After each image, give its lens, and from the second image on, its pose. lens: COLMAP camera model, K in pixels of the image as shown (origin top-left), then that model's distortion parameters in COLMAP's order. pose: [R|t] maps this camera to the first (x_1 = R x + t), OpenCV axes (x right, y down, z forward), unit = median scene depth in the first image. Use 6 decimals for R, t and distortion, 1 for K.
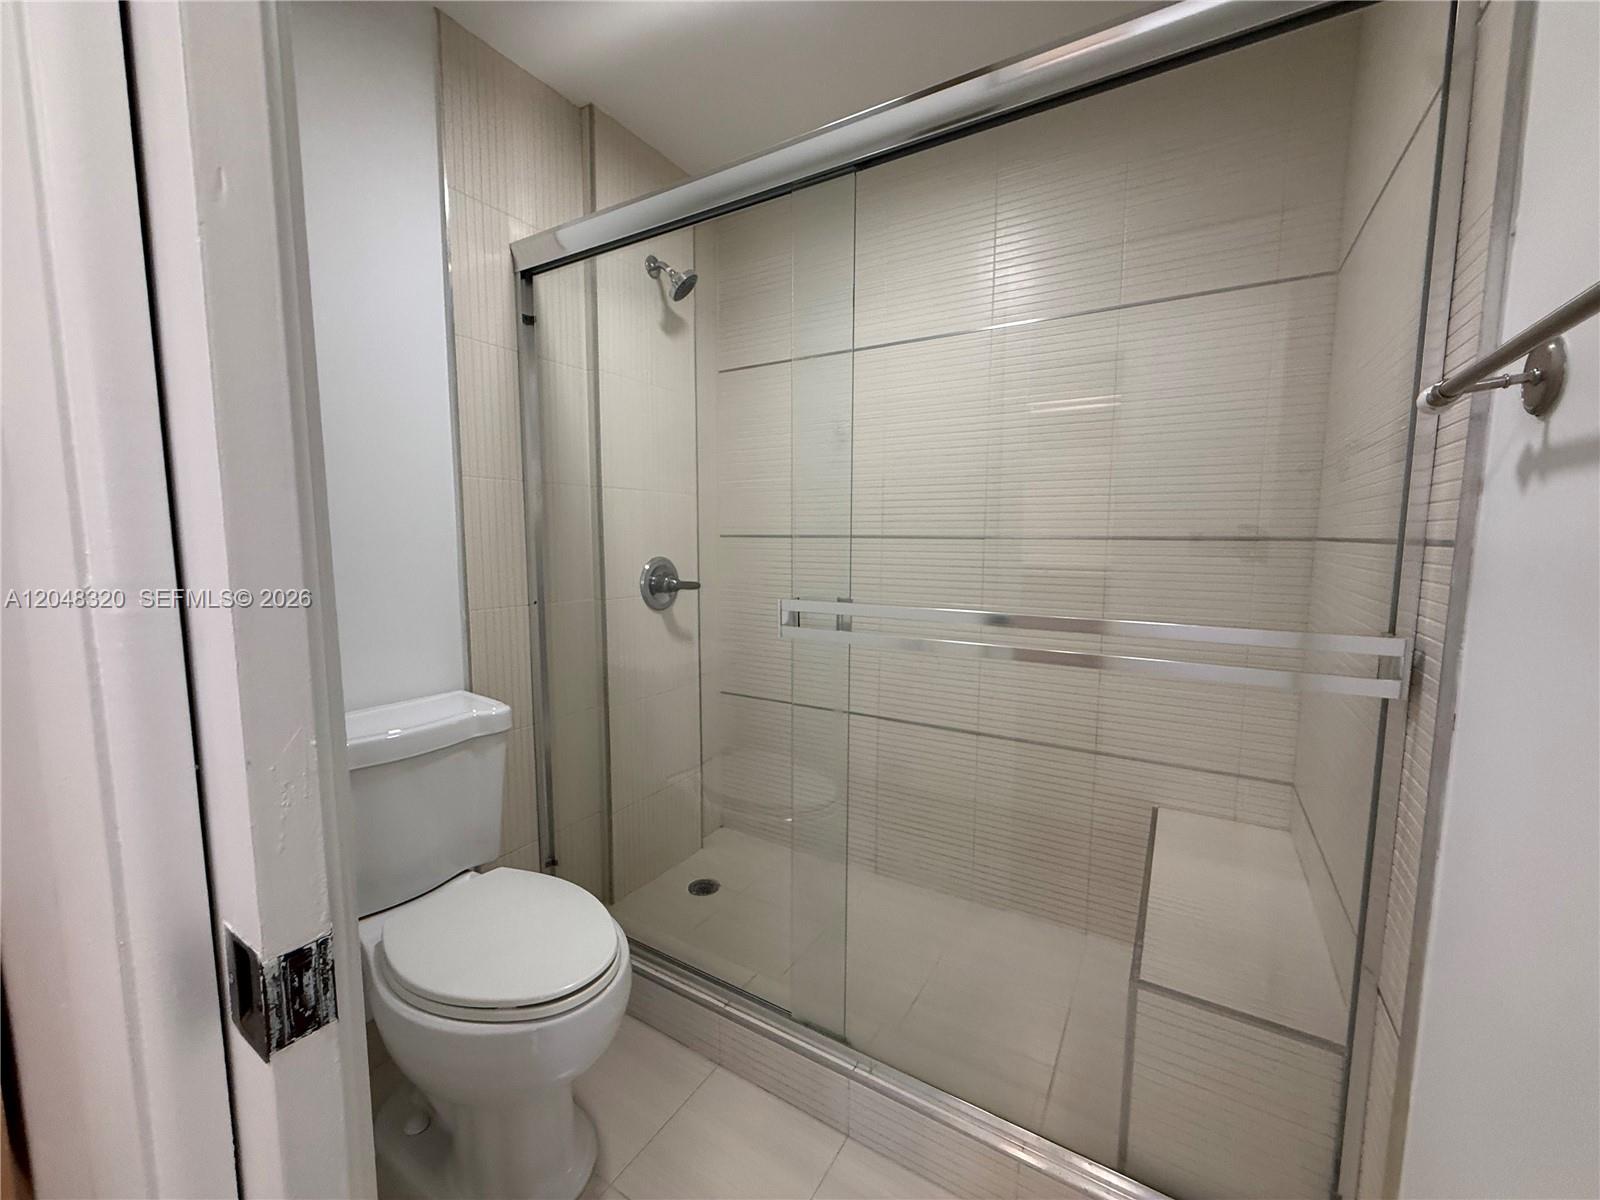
lens RADIAL K [[641.0, 0, 796.5], [0, 641.0, 601.4], [0, 0, 1]] dist [-0.003869, 0.001340]
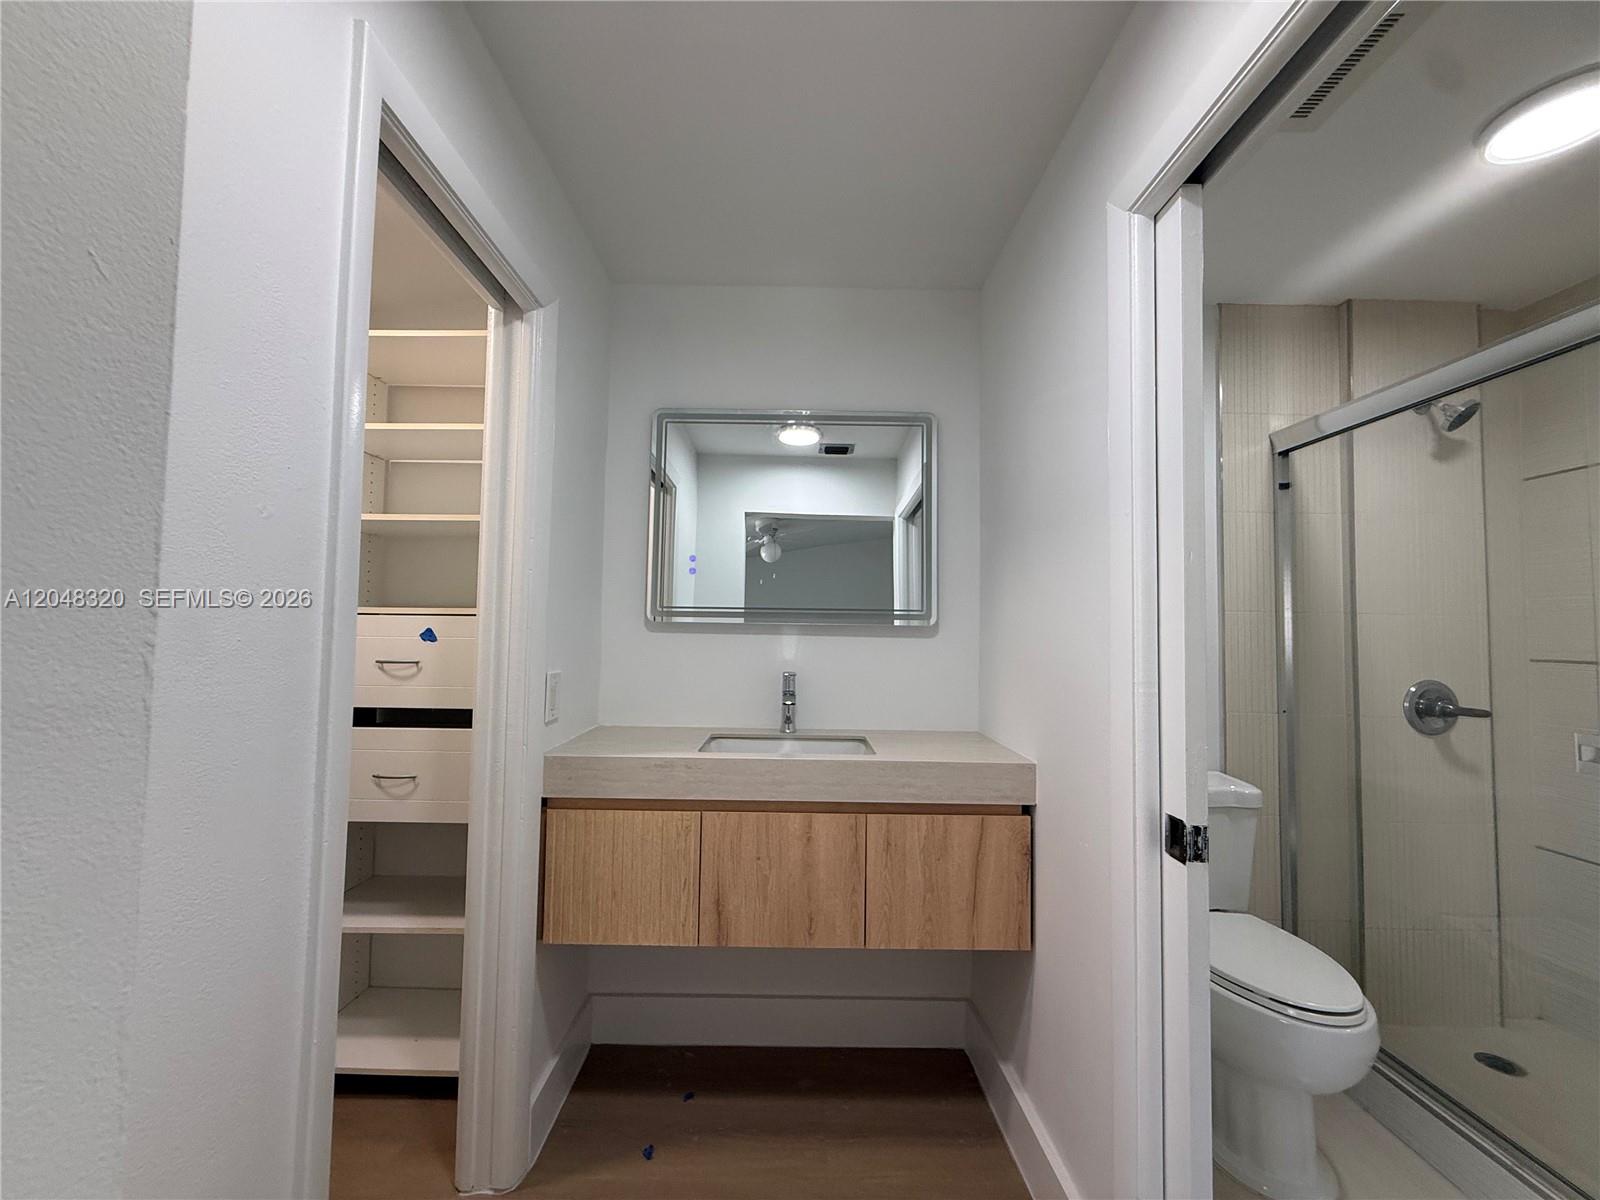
lens RADIAL K [[641.0, 0, 790.7], [0, 641.0, 602.1], [0, 0, 1]] dist [-0.003869, 0.001340]
pose [[0.521797, -0.032651, -0.852445, 0.145270], [-0.105750, 0.989084, -0.102616, 0.021044], [0.846490, 0.143691, 0.512648, -0.447737]]
